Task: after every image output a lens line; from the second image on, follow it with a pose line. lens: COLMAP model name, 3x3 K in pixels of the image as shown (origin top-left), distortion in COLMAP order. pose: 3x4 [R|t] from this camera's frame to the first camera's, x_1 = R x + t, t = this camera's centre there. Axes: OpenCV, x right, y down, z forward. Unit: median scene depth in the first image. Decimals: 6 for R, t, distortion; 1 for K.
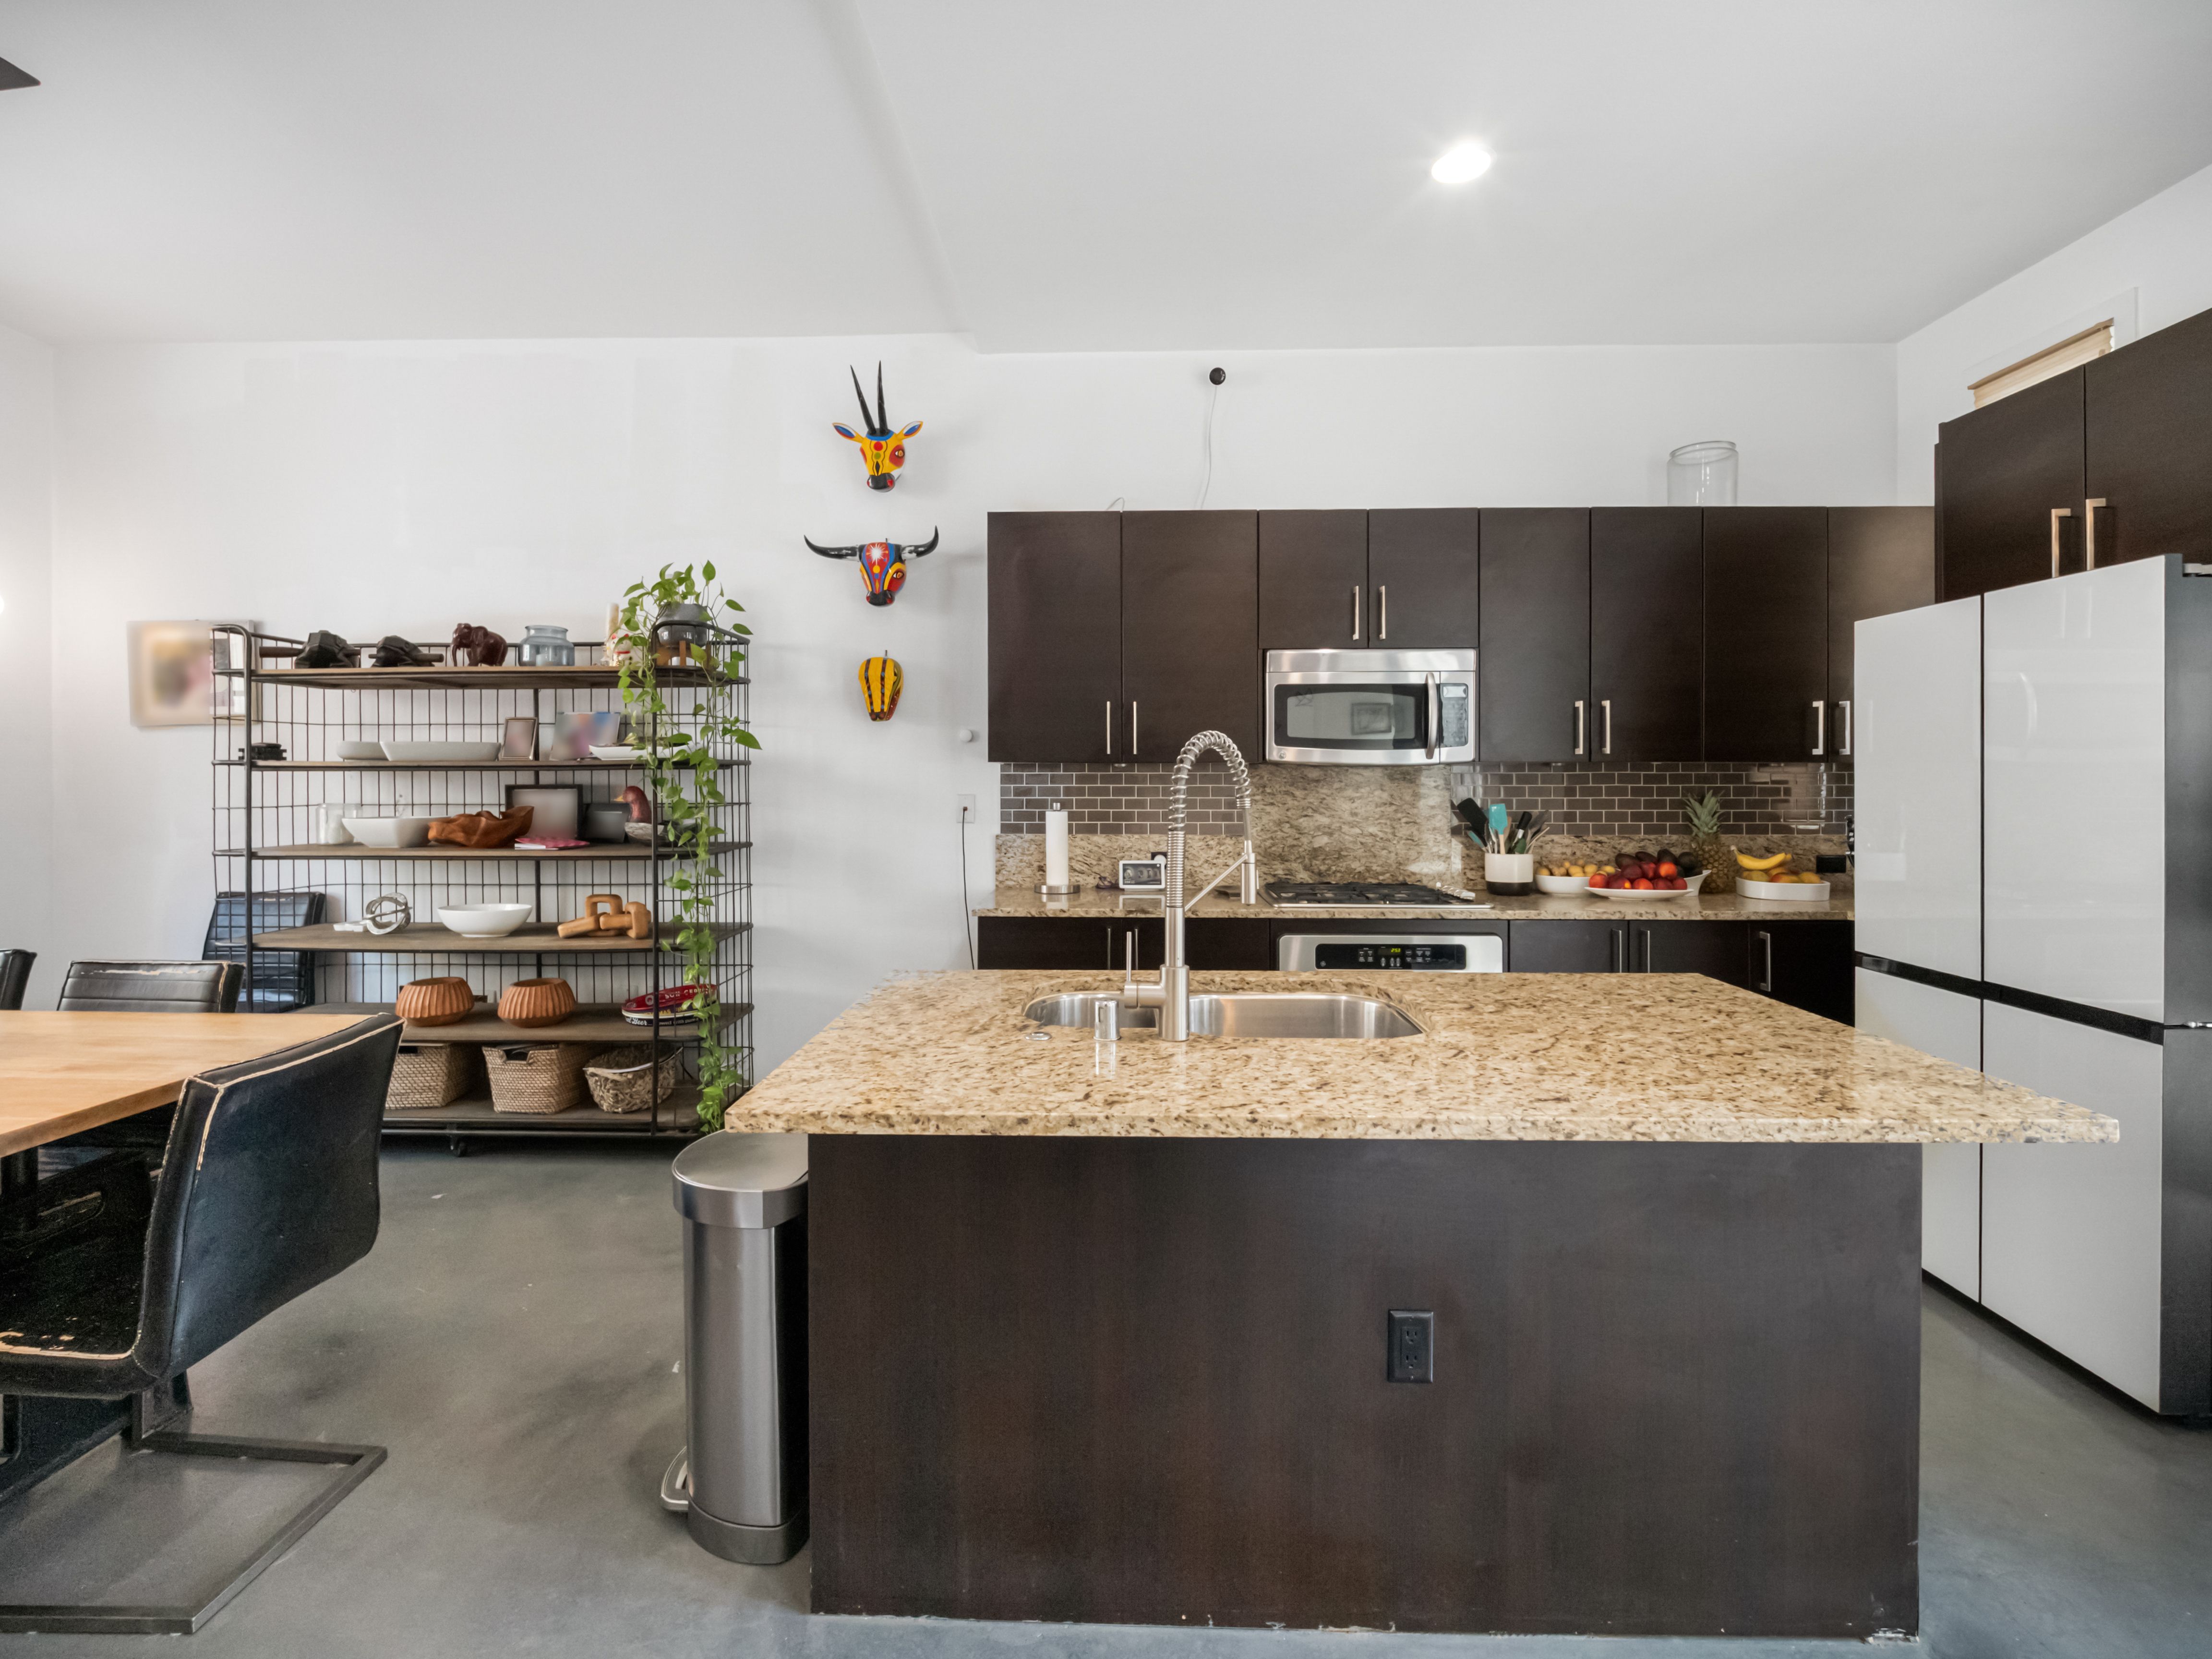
lens RADIAL K [[1017.0, 0, 1097.0], [0, 1017.0, 780.2], [0, 0, 1]] dist [-0.006989, -0.001222]
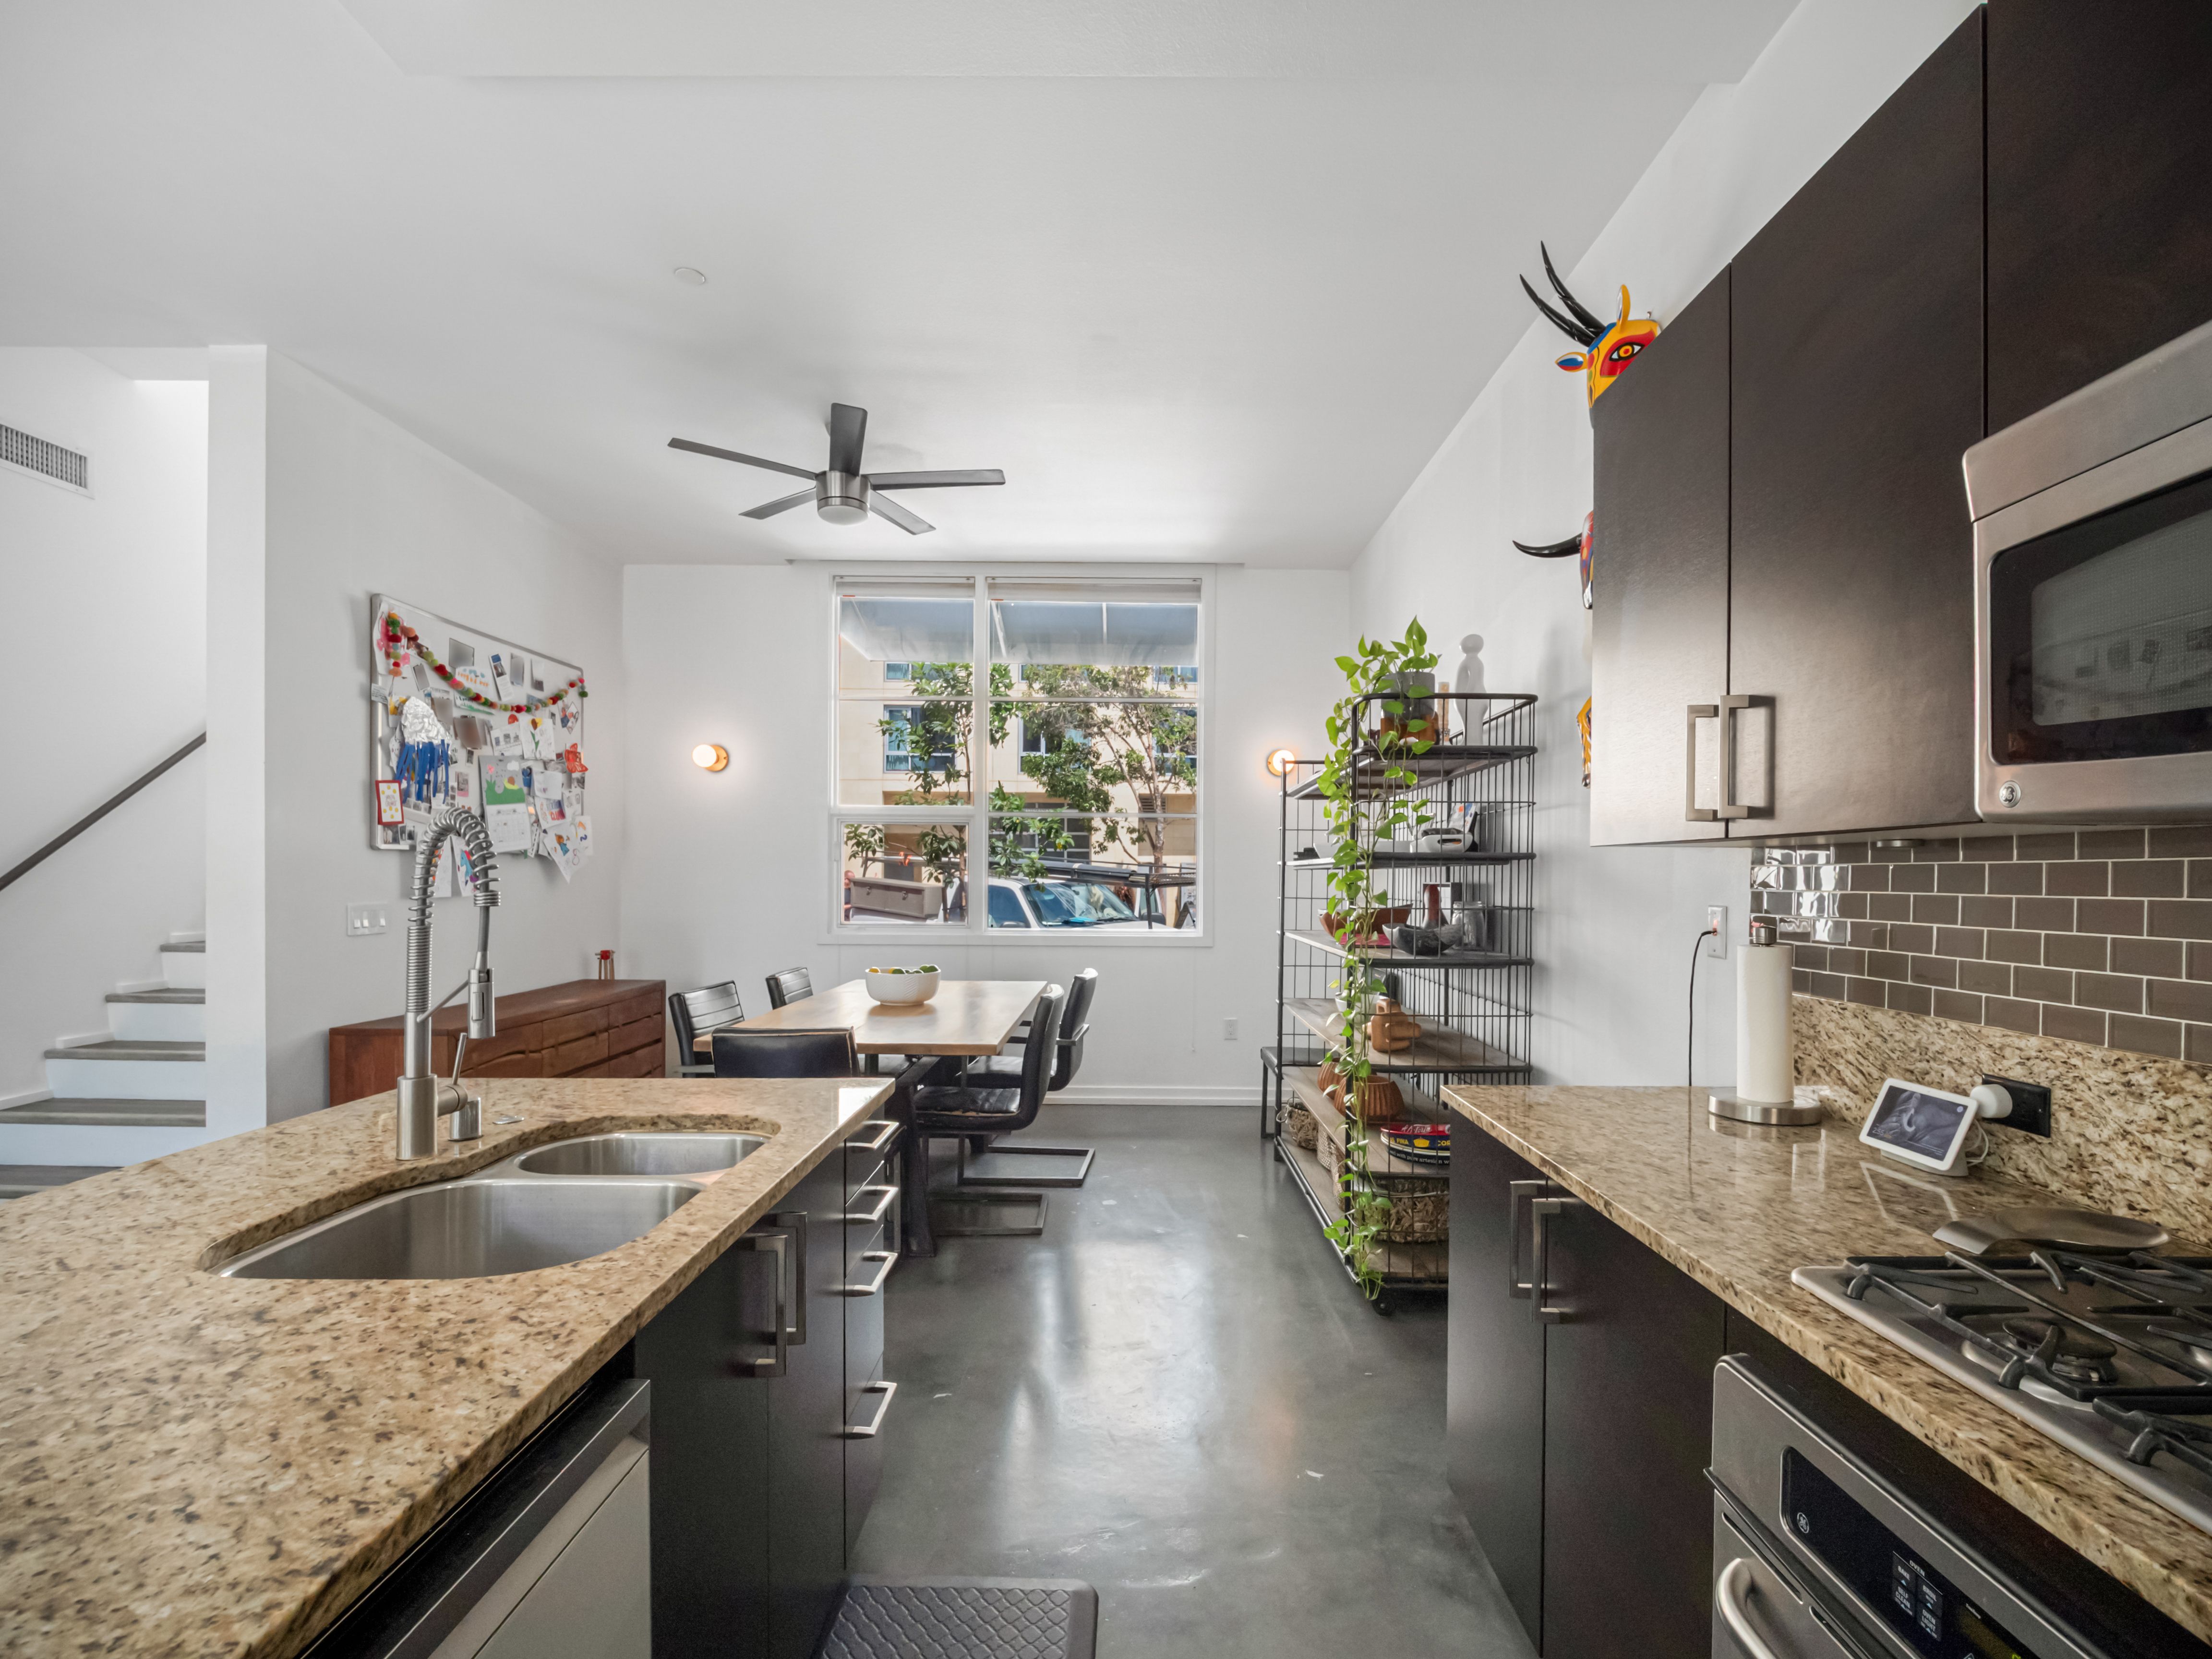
lens RADIAL K [[1042.2, 0, 1115.1], [0, 1042.2, 878.6], [0, 0, 1]] dist [0.000791, 0.000106]
pose [[0.022567, 0.002191, -0.999743, 0.455255], [-0.008863, 0.999959, 0.001992, 0.001116], [0.999706, 0.008816, 0.022586, 0.710352]]
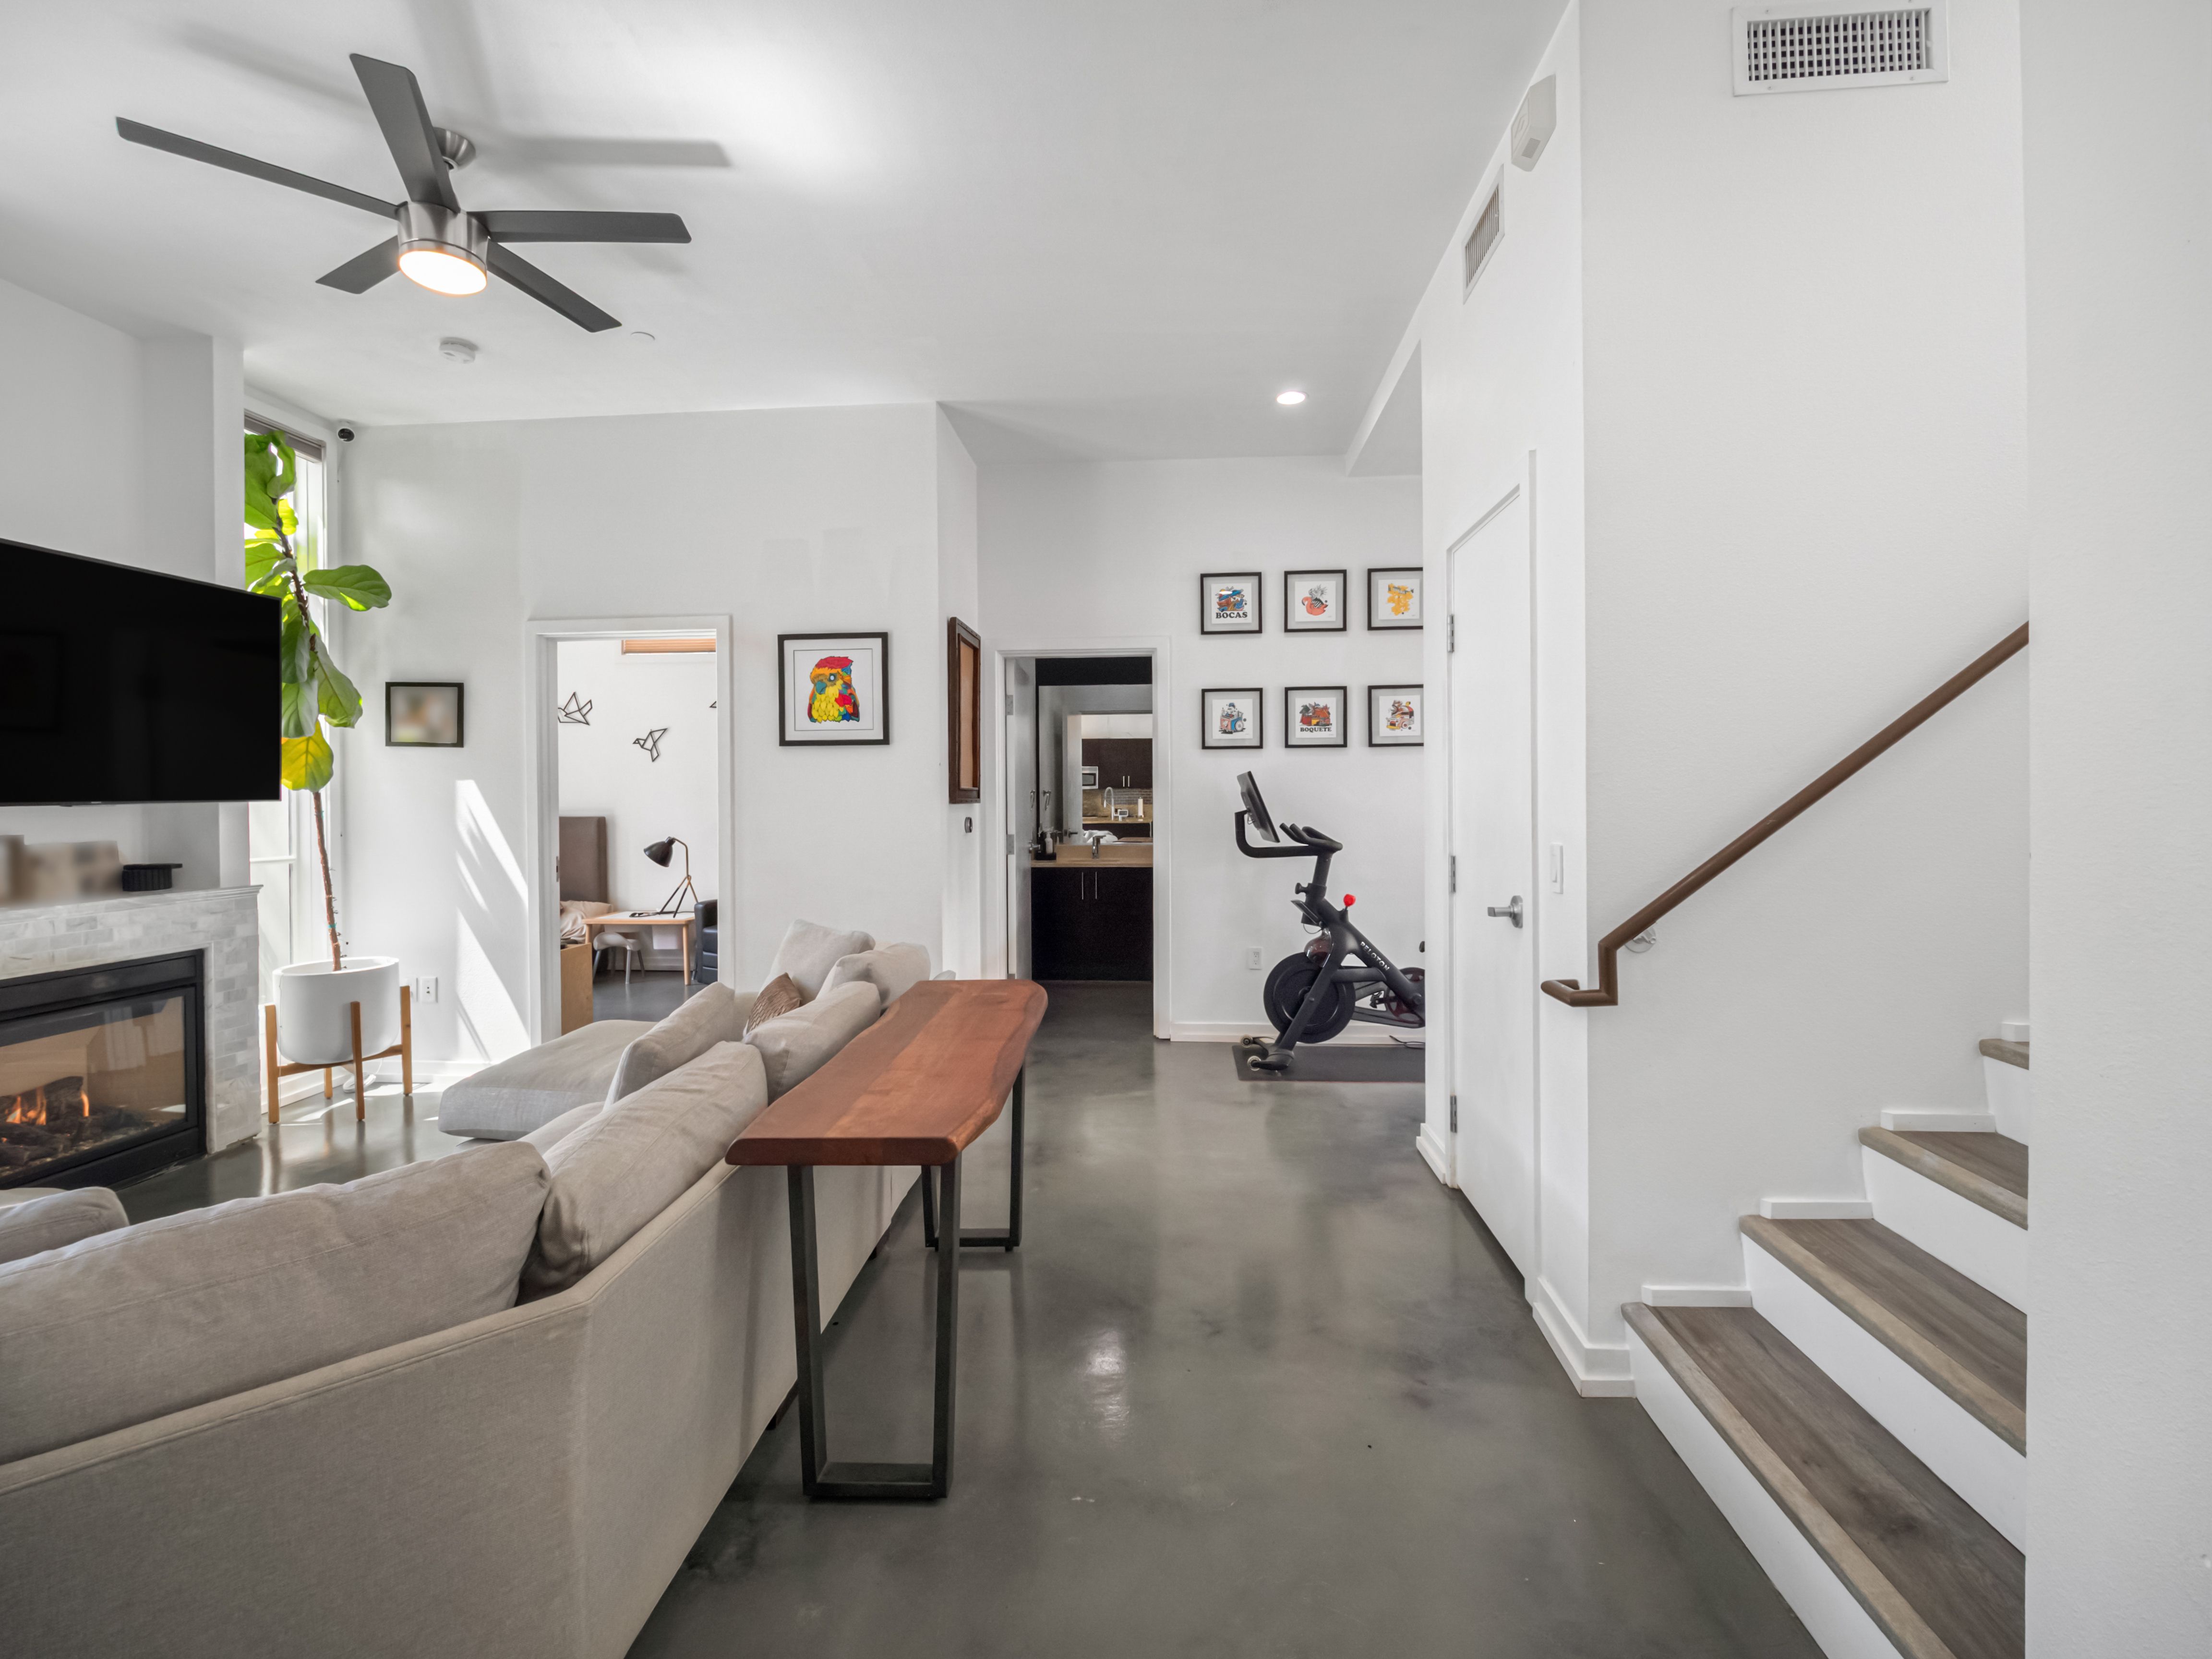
lens RADIAL K [[1006.7, 0, 1101.1], [0, 1006.7, 801.0], [0, 0, 1]] dist [-0.001091, -0.006423]
pose [[-0.998904, 0.007094, 0.046265, -0.261807], [0.007463, 0.999942, 0.007819, -0.001328], [-0.046207, 0.008156, -0.998899, 0.203834]]
